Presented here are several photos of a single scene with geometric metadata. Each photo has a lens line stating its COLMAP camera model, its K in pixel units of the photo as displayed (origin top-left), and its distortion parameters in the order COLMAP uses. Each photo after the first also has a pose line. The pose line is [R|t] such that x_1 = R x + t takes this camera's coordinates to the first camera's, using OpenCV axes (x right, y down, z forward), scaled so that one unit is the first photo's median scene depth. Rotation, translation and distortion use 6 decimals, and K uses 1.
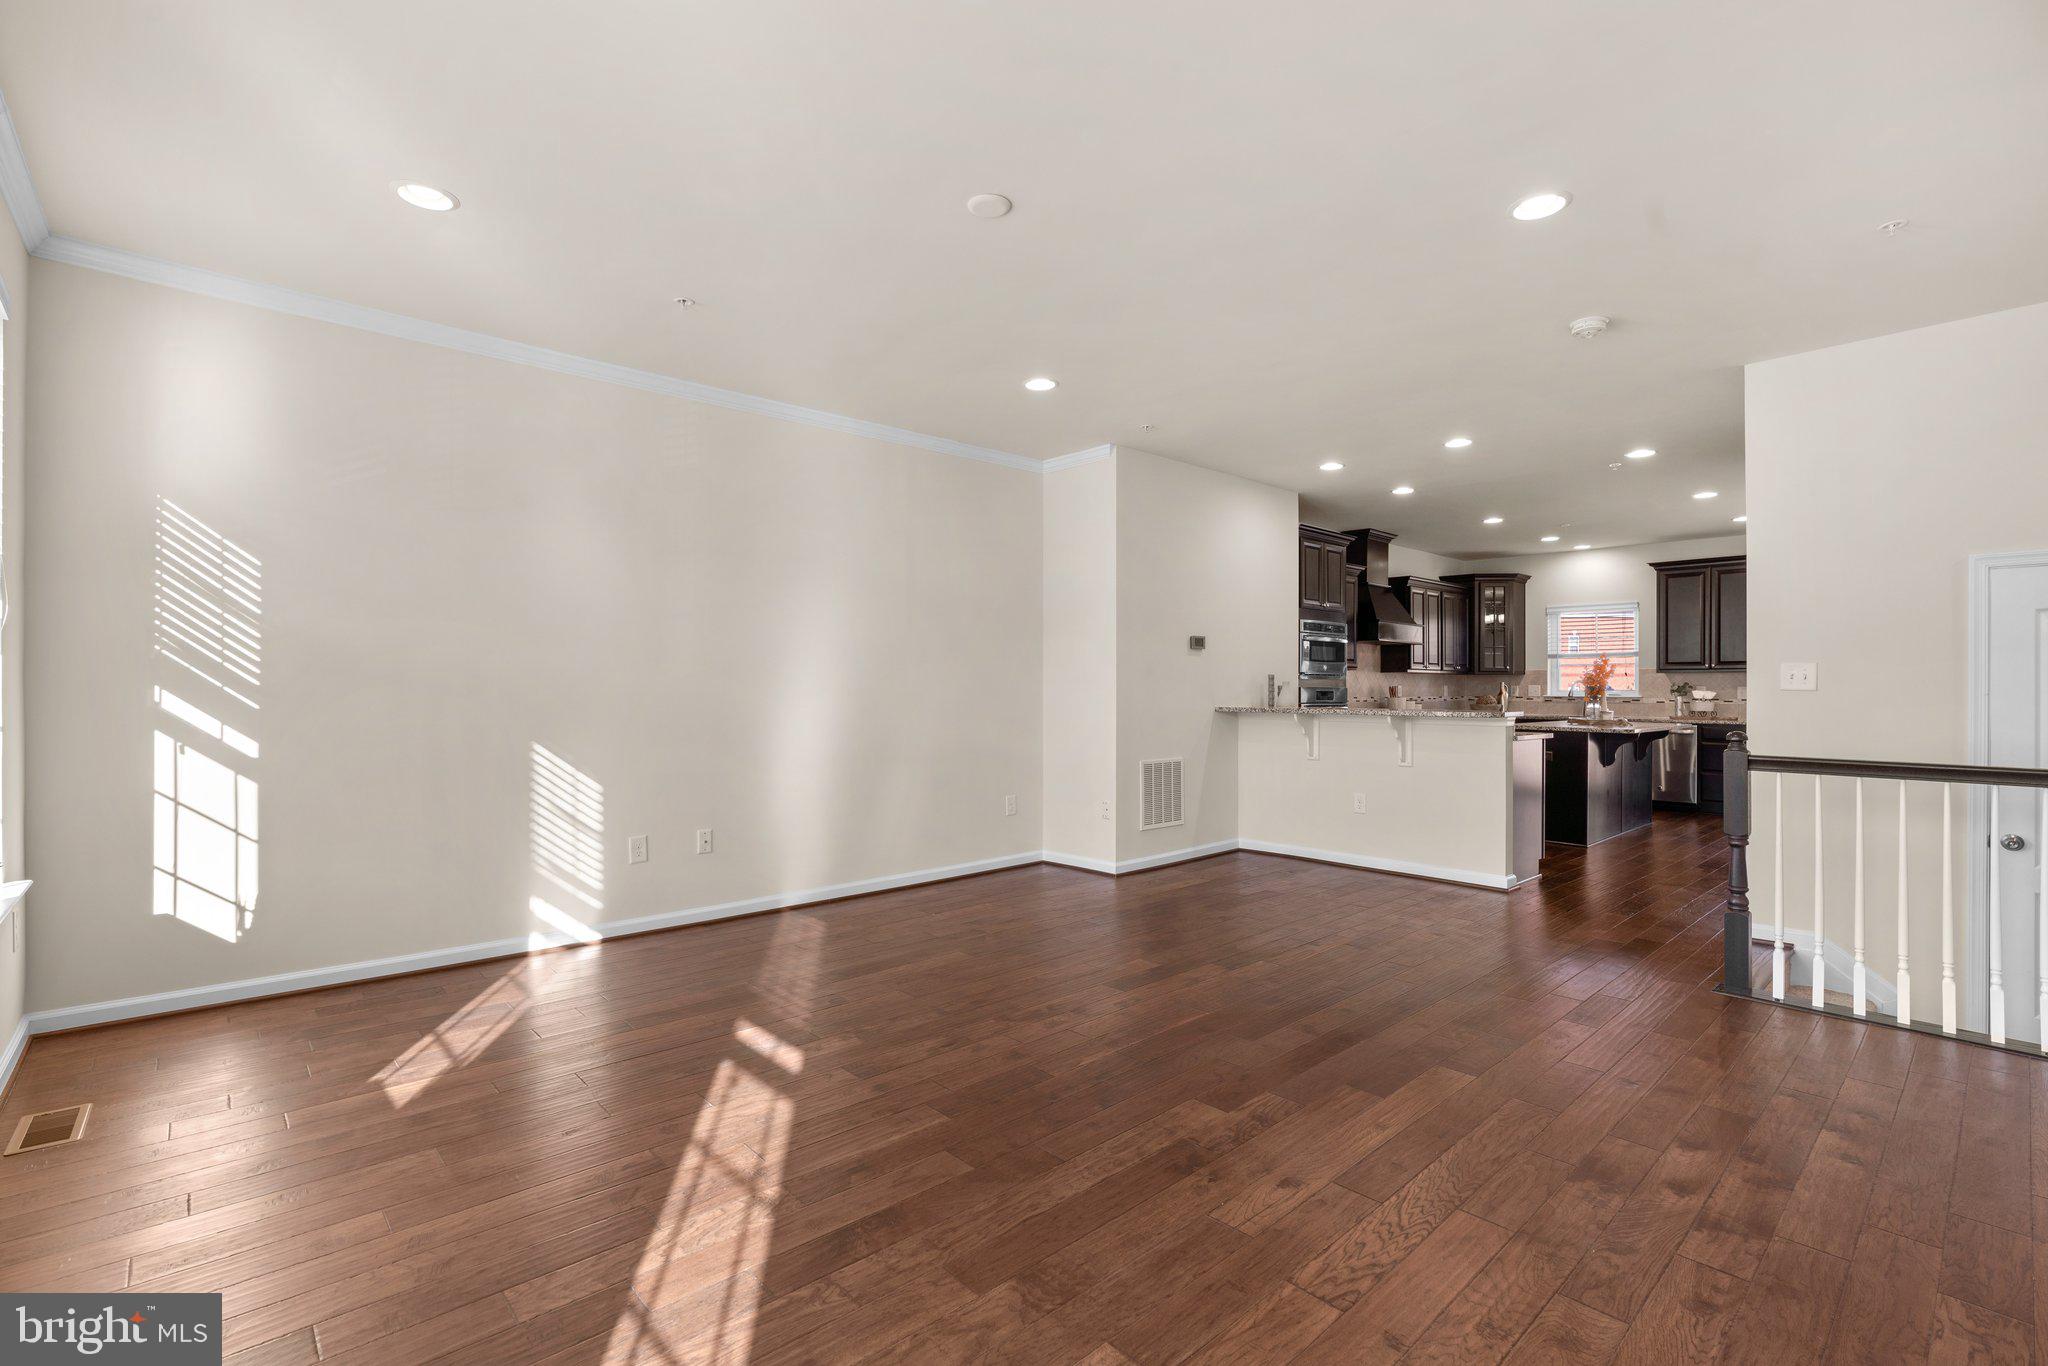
lens RADIAL K [[930.4, 0, 1019.6], [0, 930.4, 689.2], [0, 0, 1]] dist [-0.014842, 0.008274]
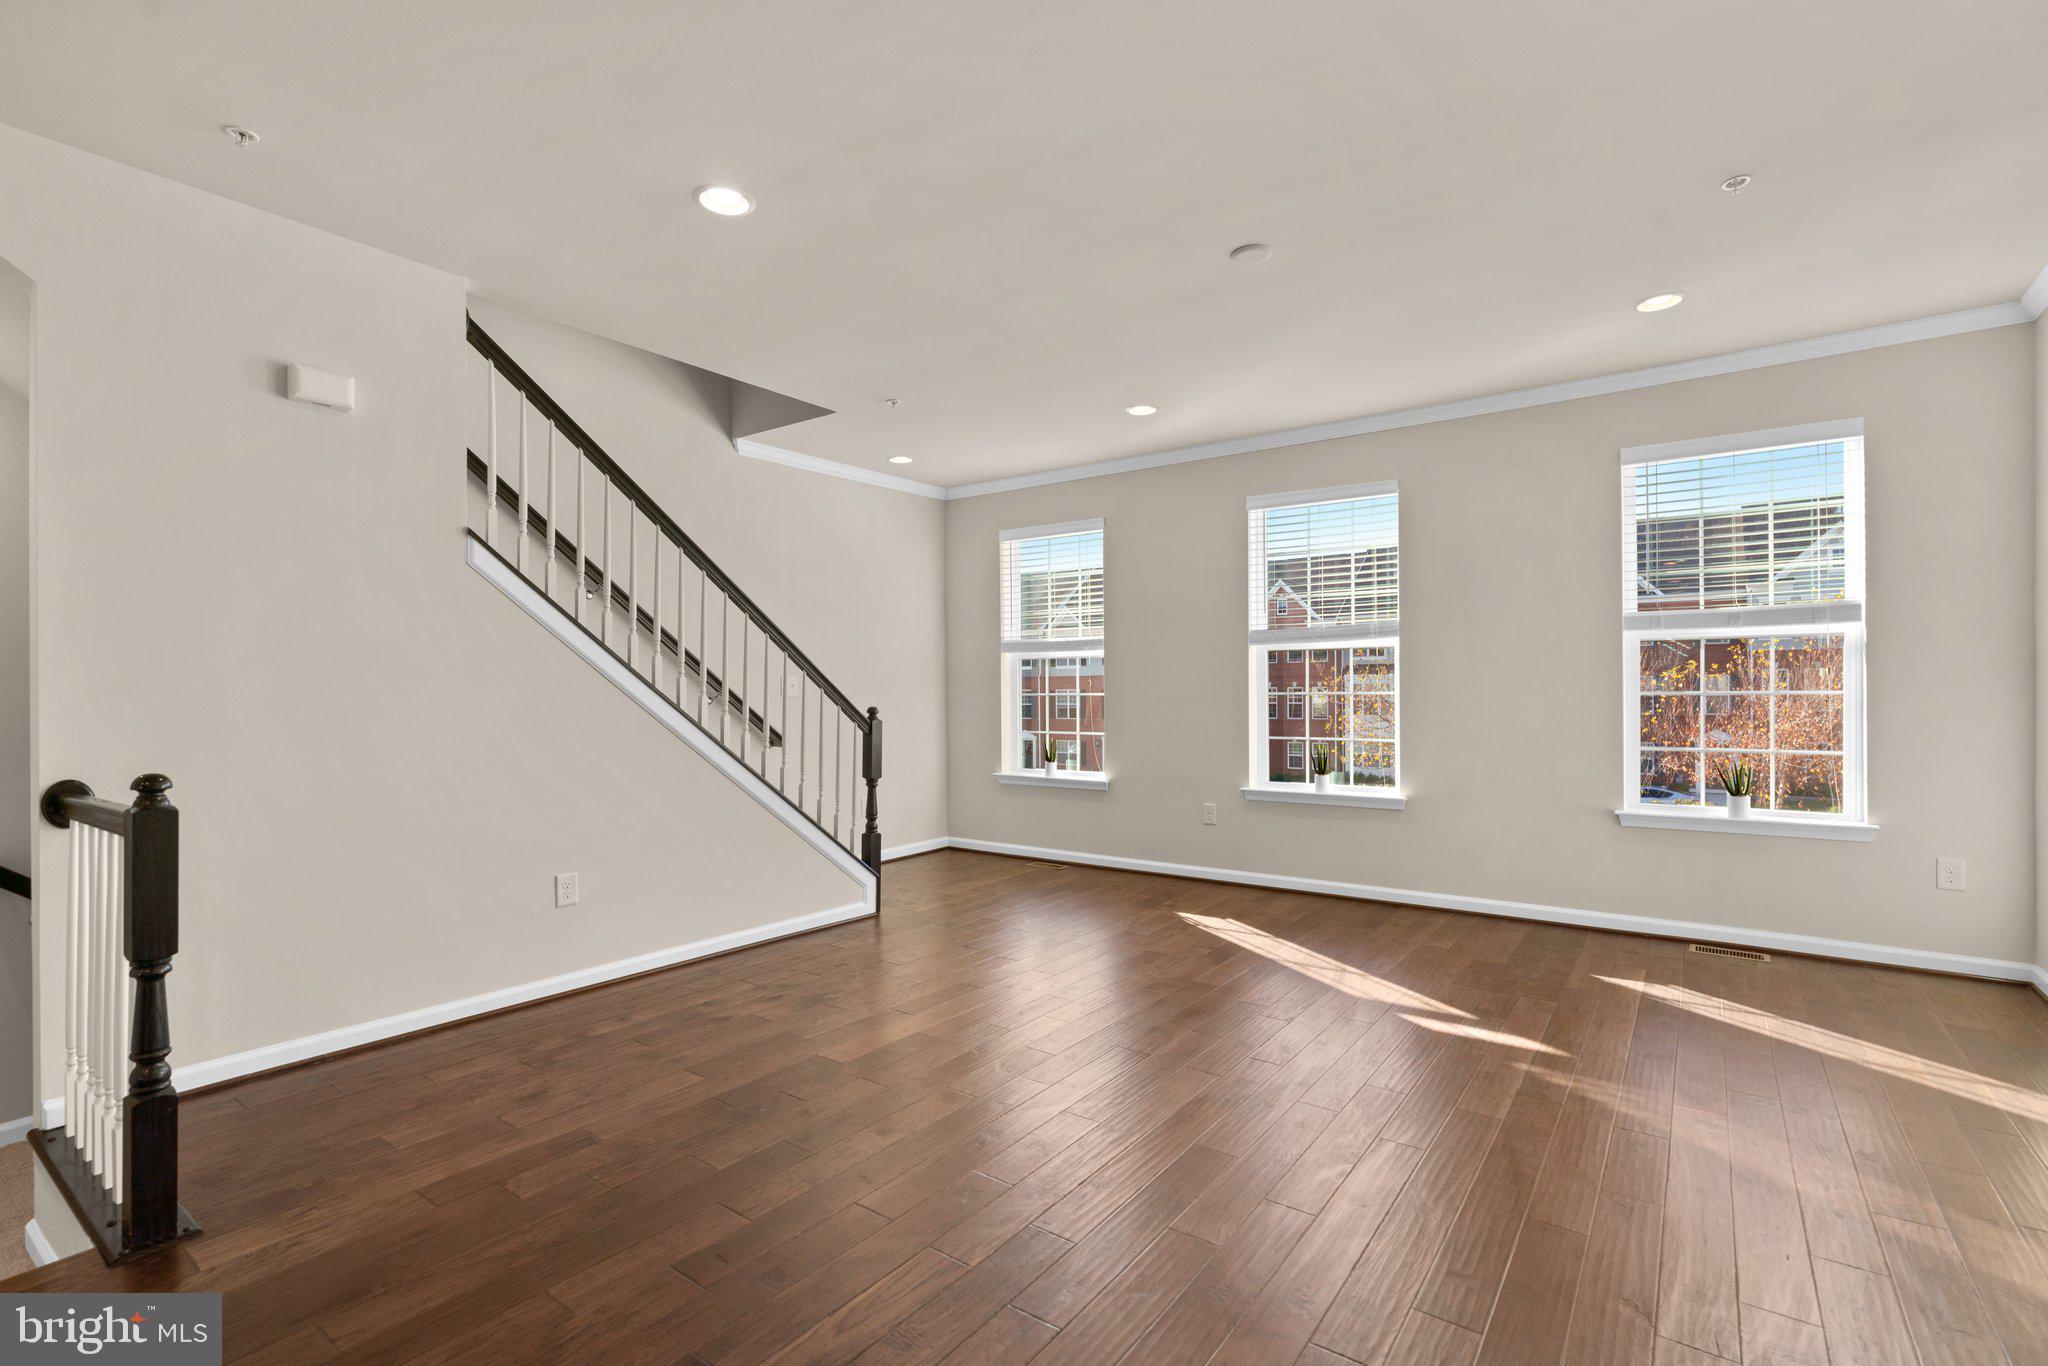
lens RADIAL K [[922.4, 0, 1015.6], [0, 922.4, 679.7], [0, 0, 1]] dist [-0.028082, 0.013665]
pose [[-0.983230, 0.002651, -0.182351, 0.197942], [0.005328, 0.999885, -0.014194, -0.000629], [0.182293, -0.014928, -0.983131, 0.906303]]
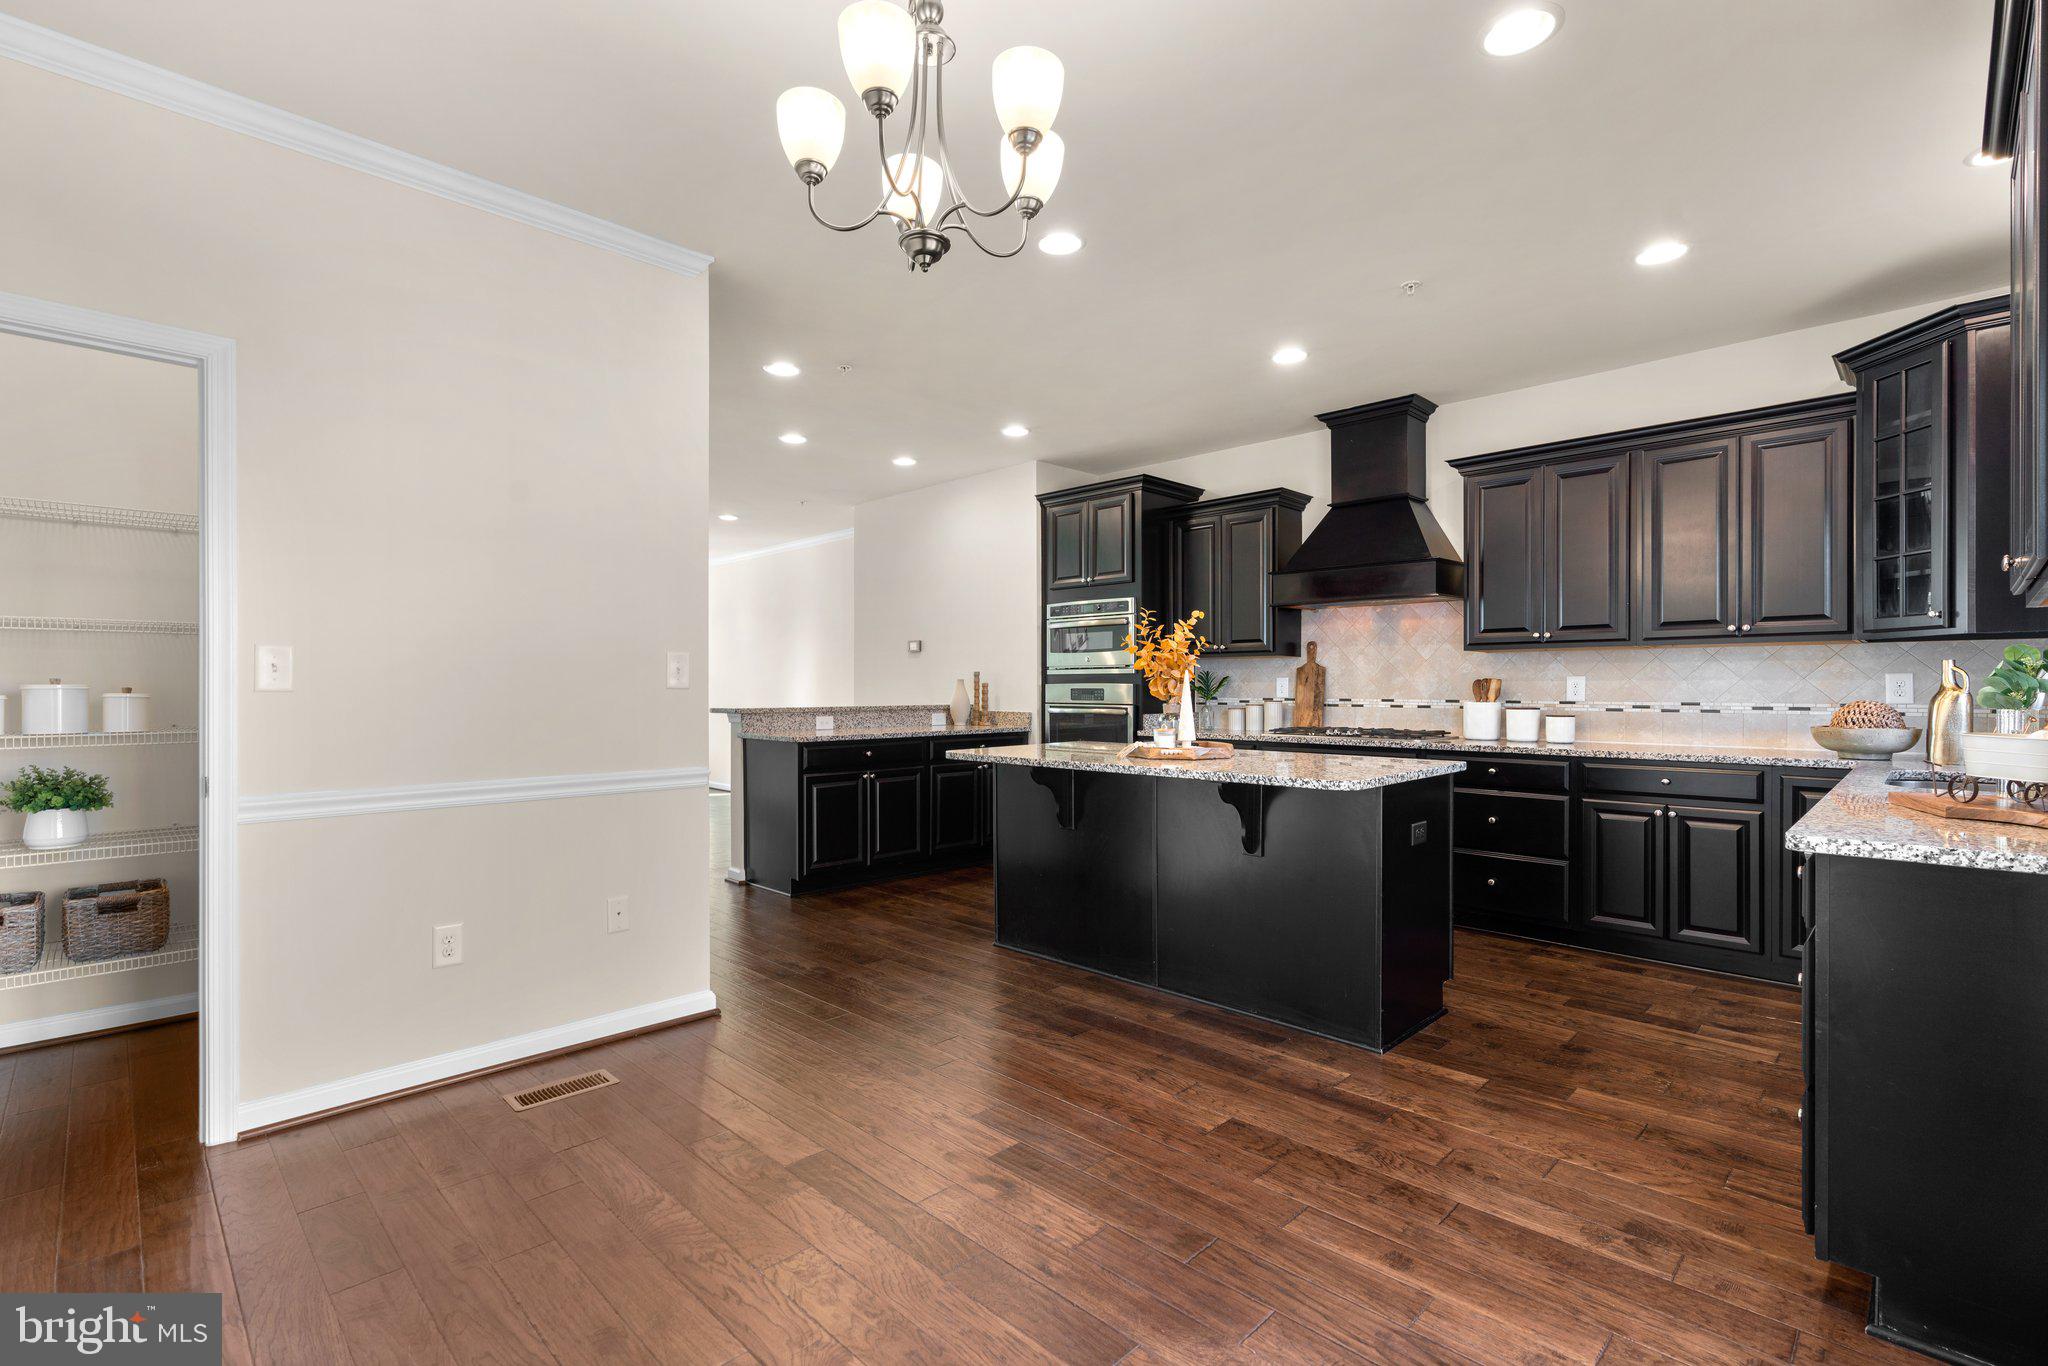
lens RADIAL K [[939.8, 0, 1034.5], [0, 939.8, 688.3], [0, 0, 1]] dist [-0.005239, 0.004685]
pose [[0.054586, -0.000978, -0.998509, 1.302846], [-0.000367, 0.999999, -0.001000, 0.004107], [0.998509, 0.000421, 0.054585, 1.059418]]
